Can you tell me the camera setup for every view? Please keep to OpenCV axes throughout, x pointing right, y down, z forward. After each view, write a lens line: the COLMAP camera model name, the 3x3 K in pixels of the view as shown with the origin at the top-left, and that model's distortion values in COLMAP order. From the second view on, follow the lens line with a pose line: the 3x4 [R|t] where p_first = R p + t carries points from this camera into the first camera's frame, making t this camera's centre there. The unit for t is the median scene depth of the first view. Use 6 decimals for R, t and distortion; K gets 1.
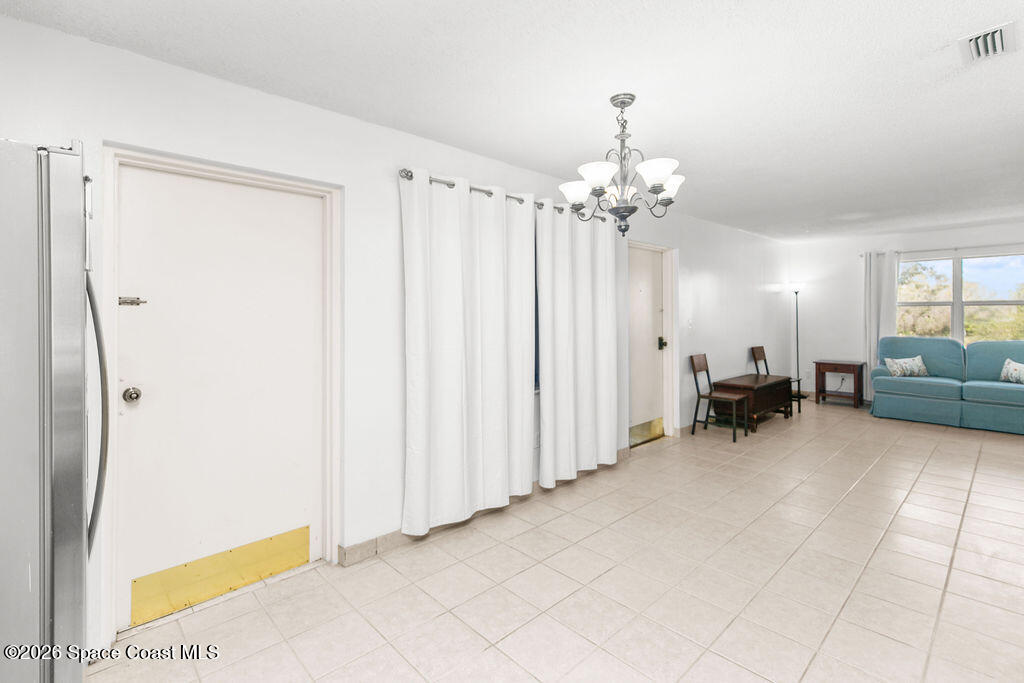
lens RADIAL K [[470.8, 0, 509.8], [0, 470.8, 313.6], [0, 0, 1]] dist [0.005487, 0.000085]
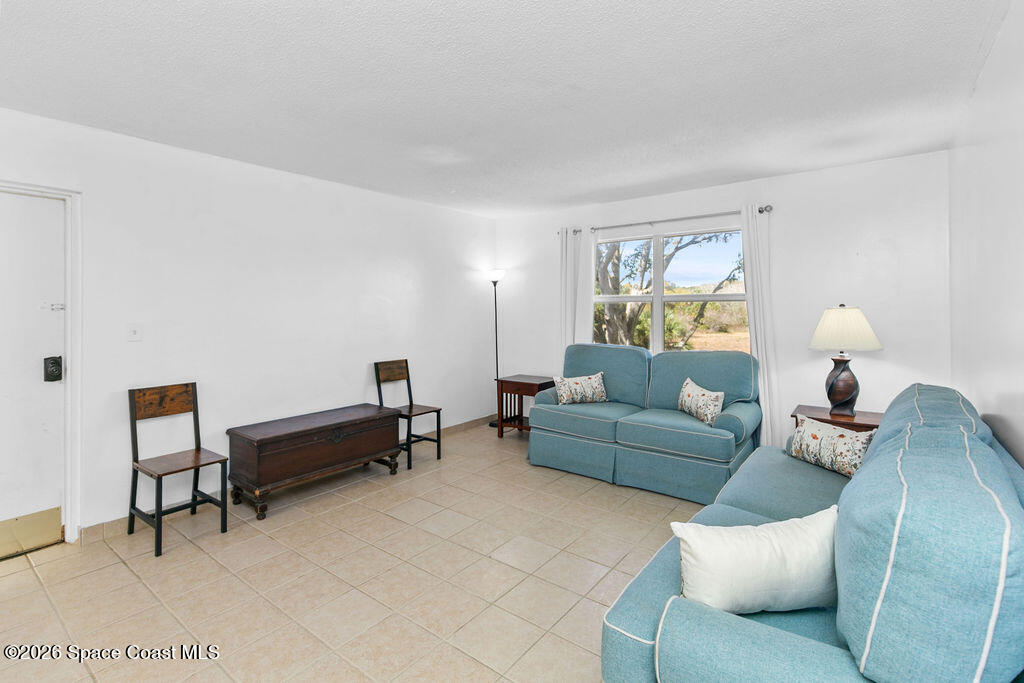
lens RADIAL K [[470.8, 0, 509.8], [0, 470.8, 313.6], [0, 0, 1]] dist [0.005487, 0.000085]
pose [[0.986755, 0.001385, 0.162215, 0.613466], [-0.002685, 0.999966, 0.007796, -0.003765], [-0.162198, -0.008128, 0.986725, 0.325592]]
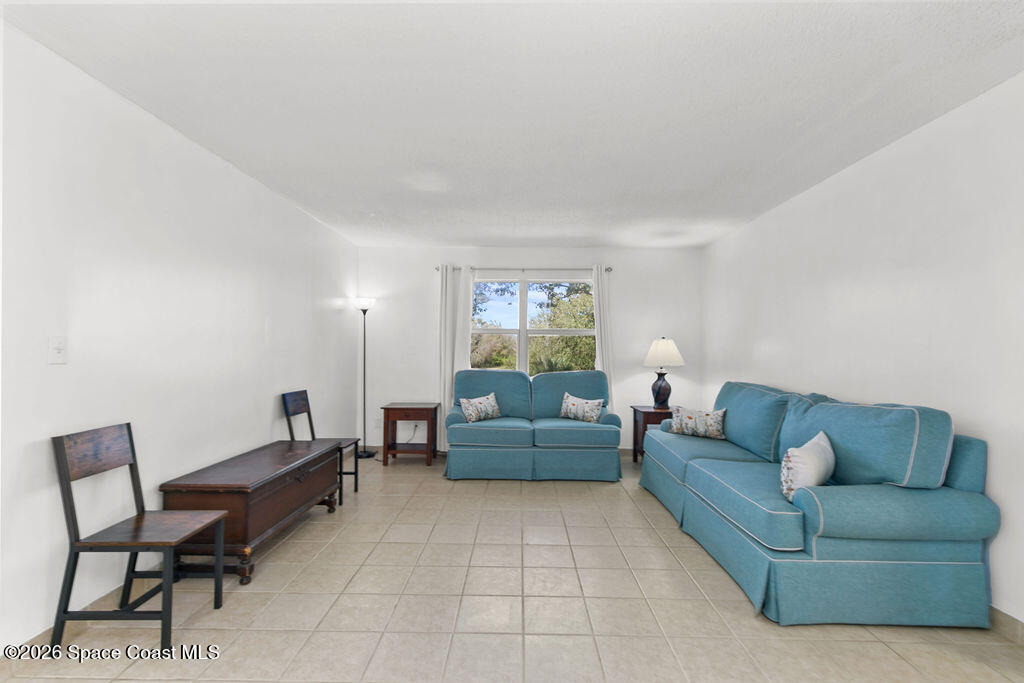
lens RADIAL K [[460.0, 0, 509.0], [0, 460.0, 341.9], [0, 0, 1]] dist [0.009341, -0.001170]
pose [[0.699711, 0.021973, 0.714088, 0.311365], [-0.011418, 0.999743, -0.019574, 0.015662], [-0.714335, 0.005543, 0.699782, 0.416921]]
